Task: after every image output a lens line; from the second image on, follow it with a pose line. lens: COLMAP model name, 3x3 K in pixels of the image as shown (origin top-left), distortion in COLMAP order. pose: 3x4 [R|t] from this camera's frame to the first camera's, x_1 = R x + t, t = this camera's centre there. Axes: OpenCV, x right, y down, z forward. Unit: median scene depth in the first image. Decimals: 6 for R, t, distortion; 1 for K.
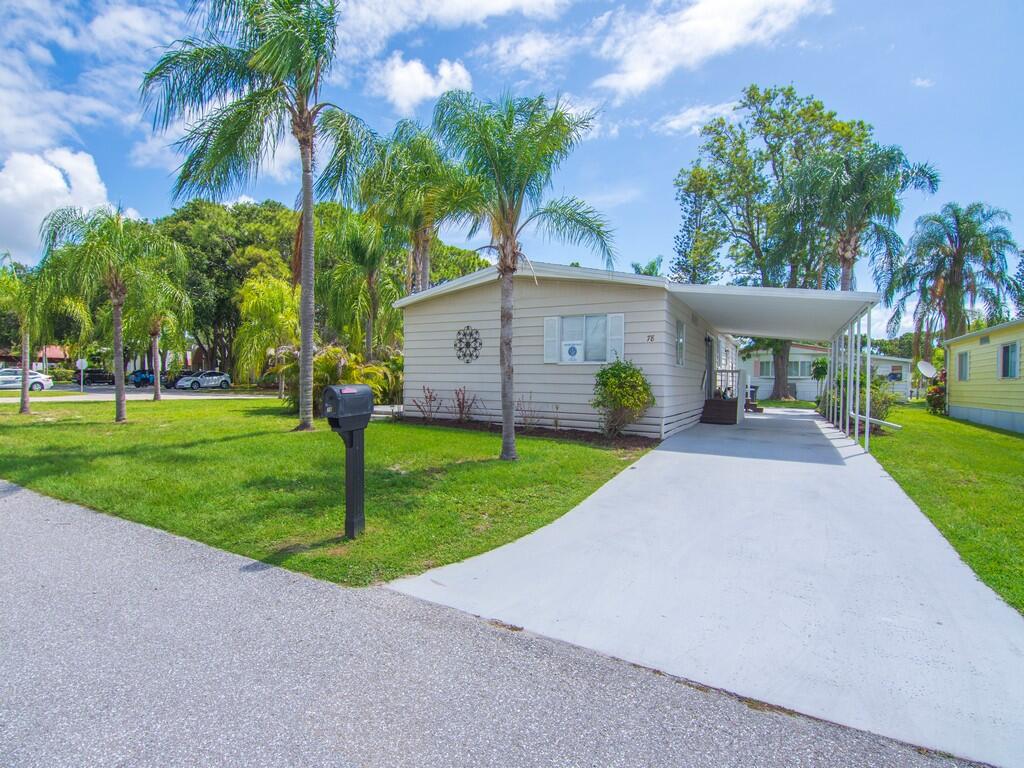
lens RADIAL K [[491.3, 0, 509.0], [0, 491.3, 379.8], [0, 0, 1]] dist [-0.002392, -0.012748]
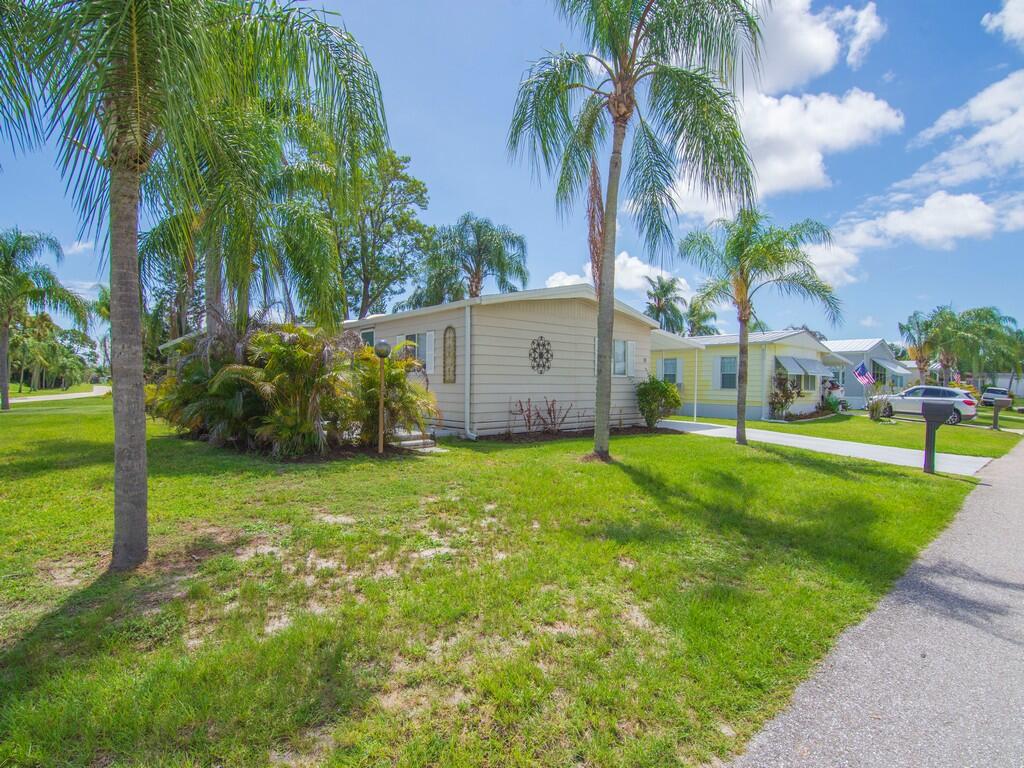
lens RADIAL K [[510.3, 0, 503.9], [0, 510.3, 383.3], [0, 0, 1]] dist [-0.000541, -0.014382]
pose [[0.341657, -0.015231, 0.939701, -1.084121], [-0.009248, 0.999766, 0.019567, -0.033953], [-0.939779, -0.015376, 0.341436, 0.716273]]
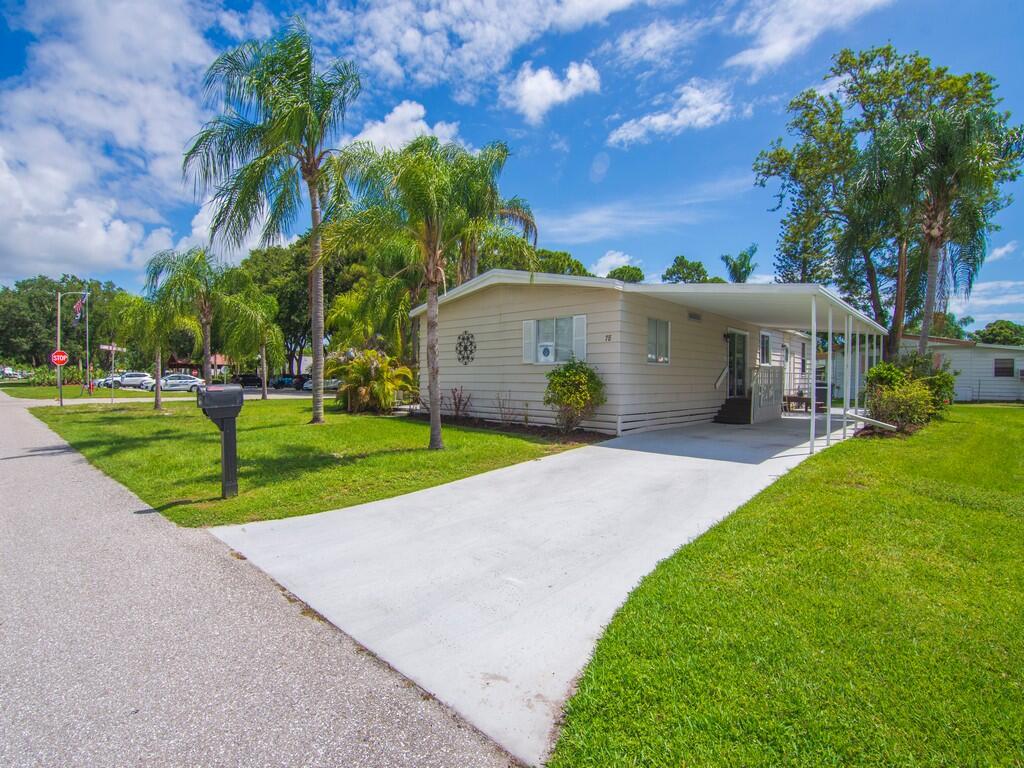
lens RADIAL K [[491.3, 0, 509.0], [0, 491.3, 379.8], [0, 0, 1]] dist [-0.002392, -0.012748]
pose [[0.970273, -0.009273, -0.241834, 0.275003], [0.009025, 0.999957, -0.002134, 0.002760], [0.241844, -0.000112, 0.970315, -0.041796]]
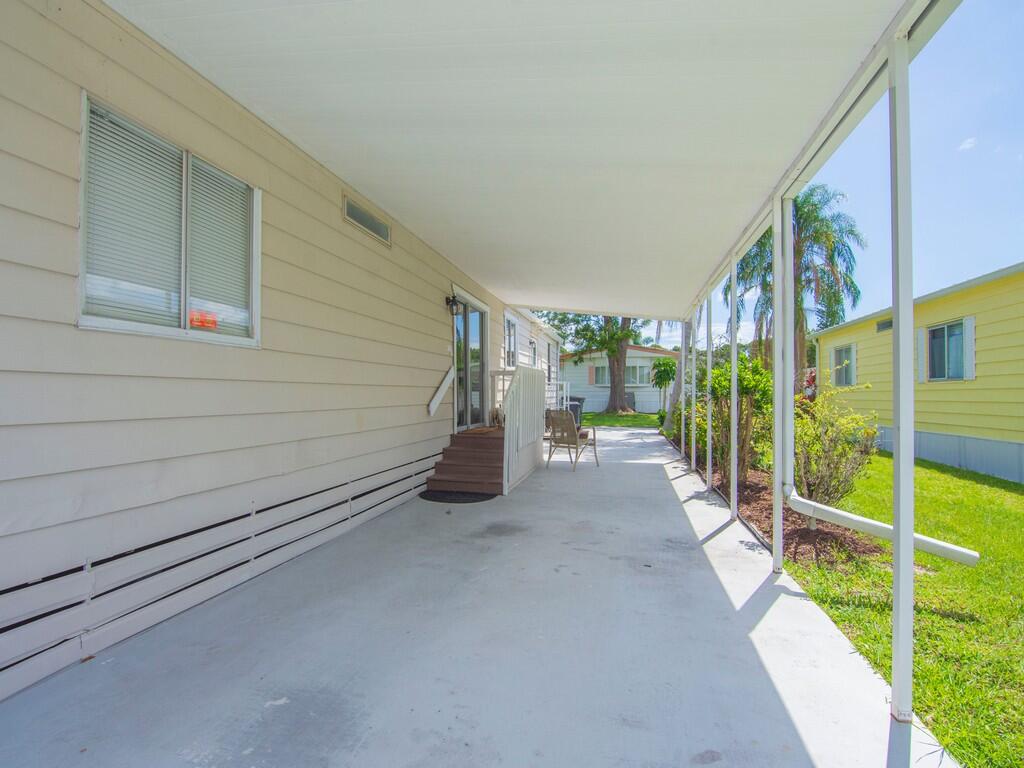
lens RADIAL K [[492.4, 0, 506.3], [0, 492.4, 388.0], [0, 0, 1]] dist [-0.001880, -0.011360]
pose [[0.962795, -0.014205, 0.269858, 0.406232], [0.016086, 0.999859, -0.004760, 0.000994], [-0.269752, 0.008924, 0.962889, 0.681173]]
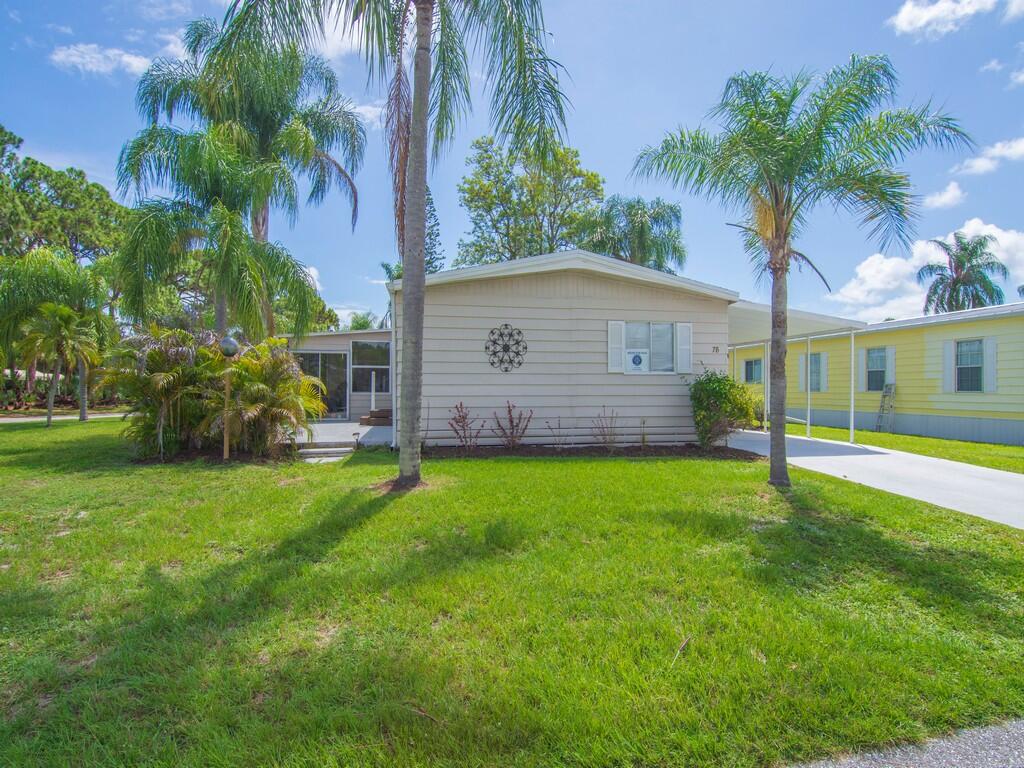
lens RADIAL K [[502.8, 0, 508.4], [0, 502.8, 389.4], [0, 0, 1]] dist [0.000935, -0.013476]
pose [[0.770839, -0.018324, 0.636766, -0.590745], [0.008974, 0.999799, 0.017906, -0.019951], [-0.636966, -0.008088, 0.770849, 0.381310]]
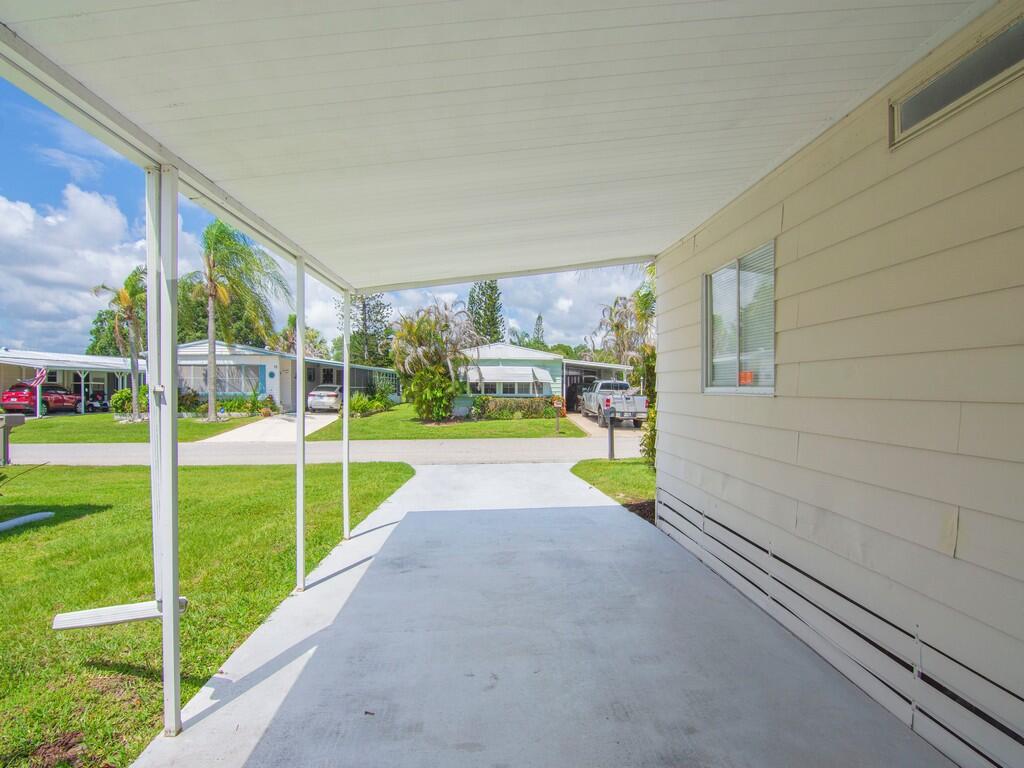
lens RADIAL K [[492.4, 0, 506.3], [0, 492.4, 388.0], [0, 0, 1]] dist [-0.001880, -0.011360]
pose [[-0.849274, -0.016779, -0.527686, 0.620893], [-0.014691, 0.999859, -0.008149, -0.024007], [0.527748, 0.000832, -0.849401, 1.131724]]
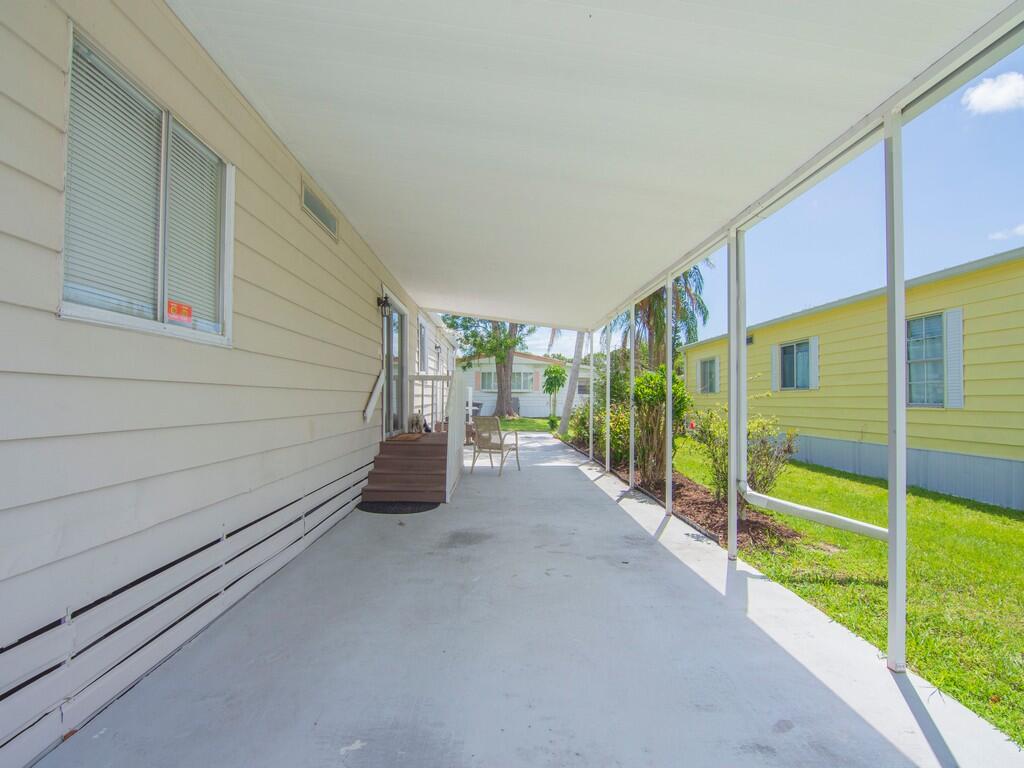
lens RADIAL K [[492.4, 0, 506.3], [0, 492.4, 388.0], [0, 0, 1]] dist [-0.001880, -0.011360]
pose [[0.862791, -0.002108, 0.505556, 0.343416], [0.008863, 0.999901, -0.010957, -0.001112], [-0.505483, 0.013934, 0.862724, 0.708506]]
